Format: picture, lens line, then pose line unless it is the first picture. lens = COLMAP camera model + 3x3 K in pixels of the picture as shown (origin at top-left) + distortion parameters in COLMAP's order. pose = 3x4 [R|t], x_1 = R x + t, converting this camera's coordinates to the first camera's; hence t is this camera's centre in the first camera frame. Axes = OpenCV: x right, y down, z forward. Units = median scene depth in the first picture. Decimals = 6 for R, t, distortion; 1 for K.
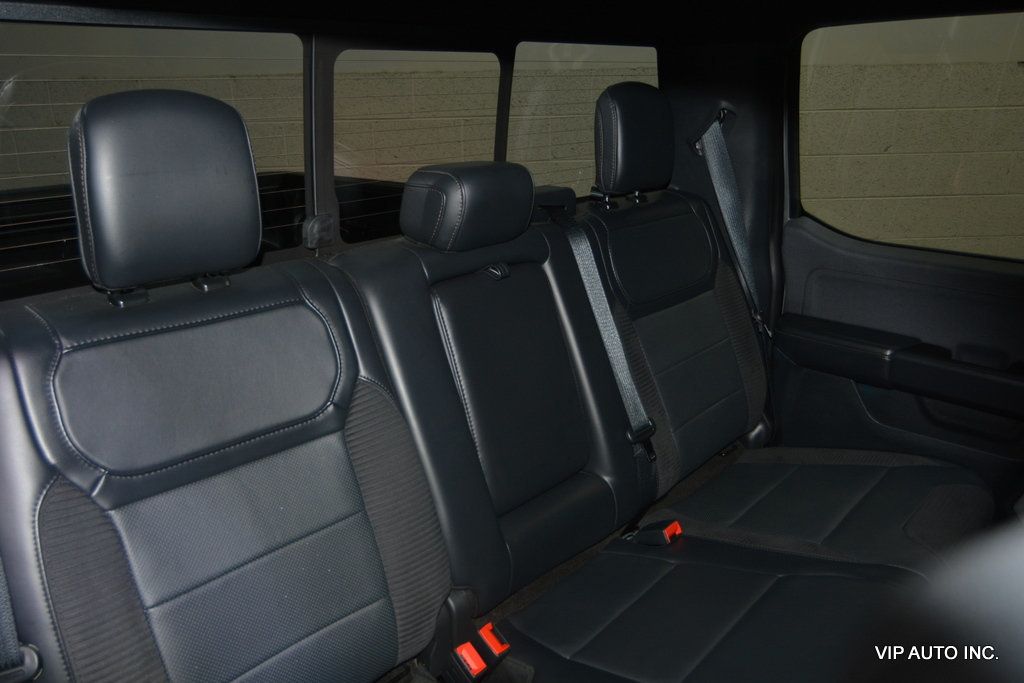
lens RADIAL K [[769.8, 0, 511.5], [0, 769.8, 343.5], [0, 0, 1]] dist [-0.021520, 0.017766]
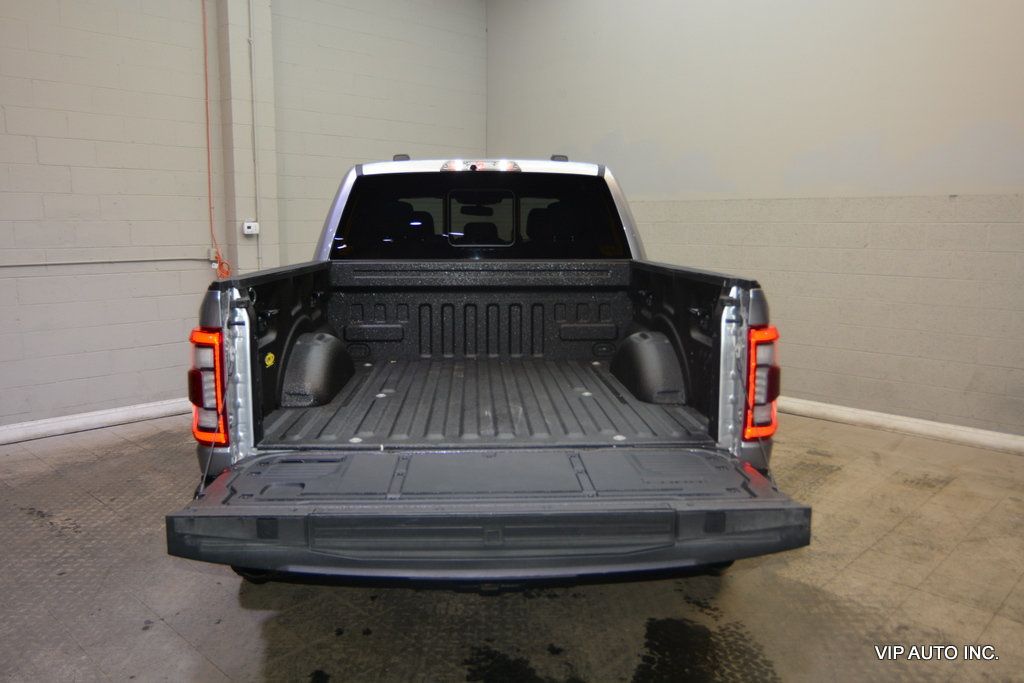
lens RADIAL K [[769.8, 0, 502.4], [0, 769.8, 324.5], [0, 0, 1]] dist [-0.021520, 0.017766]
pose [[0.687556, 0.115395, -0.716904, 1.184847], [-0.231791, 0.970518, -0.066084, 0.207508], [0.688142, 0.211608, 0.694033, -0.671995]]
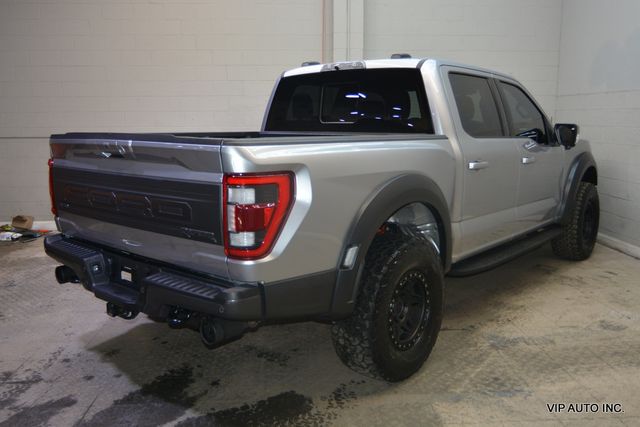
lens RADIAL K [[542.0, 0, 321.0], [0, 542.0, 215.3], [0, 0, 1]] dist [-0.033339, 0.026884]
pose [[0.025843, 0.192431, -0.980970, 1.492145], [-0.296074, 0.938745, 0.176348, 0.014745], [0.954815, 0.285882, 0.081234, 0.011535]]
